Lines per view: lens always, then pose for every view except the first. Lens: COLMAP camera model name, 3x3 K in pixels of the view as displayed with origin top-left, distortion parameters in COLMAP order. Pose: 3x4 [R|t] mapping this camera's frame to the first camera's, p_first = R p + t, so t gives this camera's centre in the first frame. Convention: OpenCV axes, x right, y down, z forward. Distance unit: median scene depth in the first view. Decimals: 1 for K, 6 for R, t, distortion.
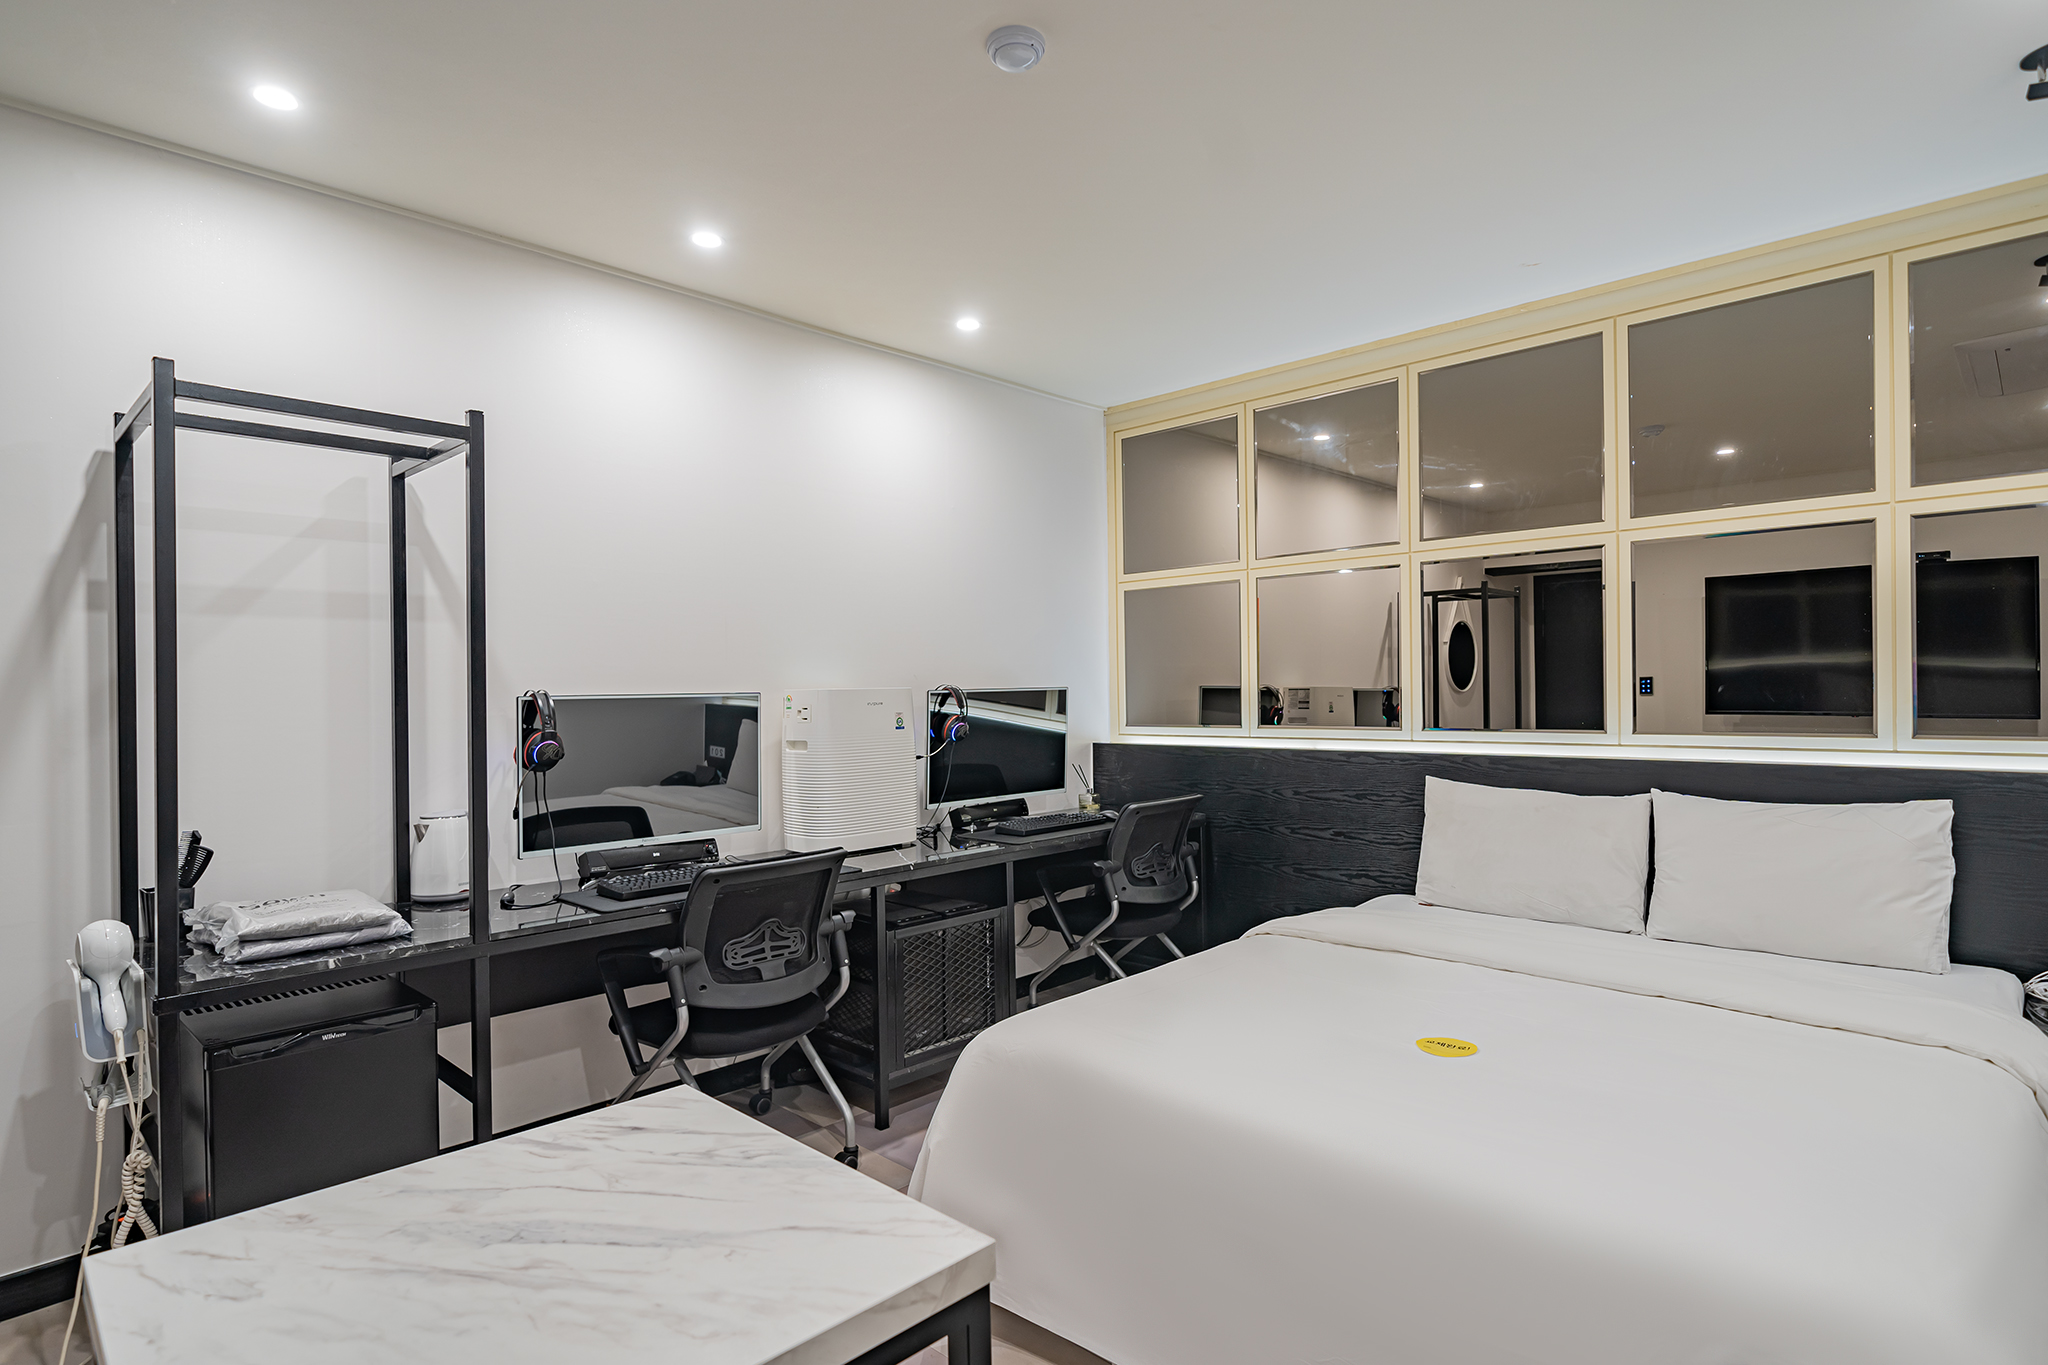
lens RADIAL K [[1064.4, 0, 1034.8], [0, 1064.4, 683.3], [0, 0, 1]] dist [0.030992, 0.000624]
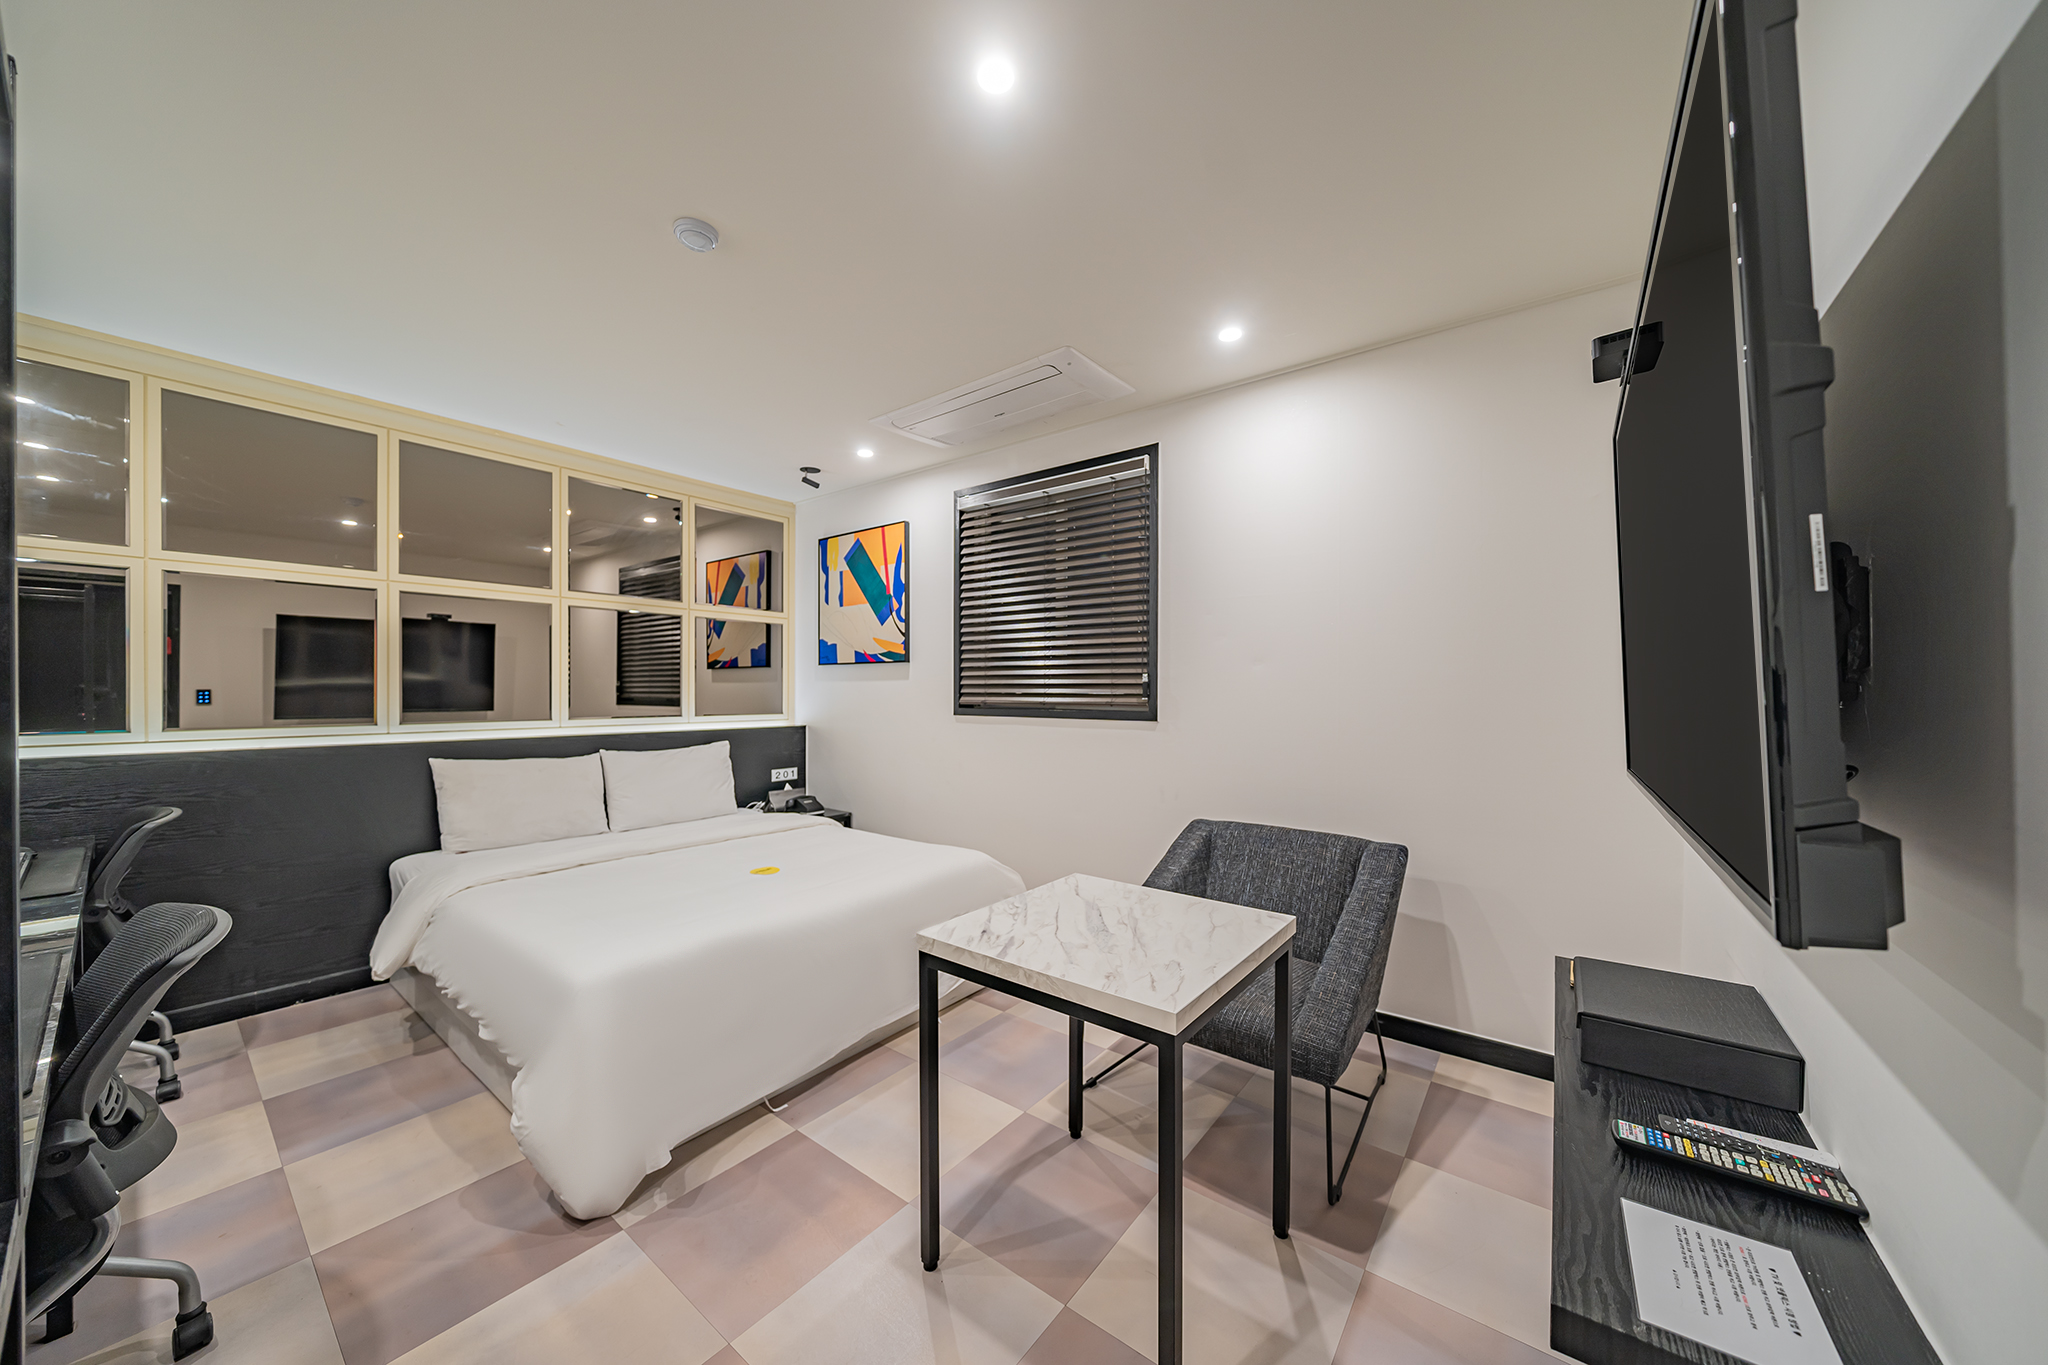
lens RADIAL K [[698.8, 0, 1014.2], [0, 698.8, 682.9], [0, 0, 1]] dist [-0.009458, -0.000100]
pose [[-0.102920, 0.032270, 0.994166, -0.560619], [-0.000503, 0.999472, -0.032494, 0.022869], [-0.994690, -0.003844, -0.102849, 0.402893]]
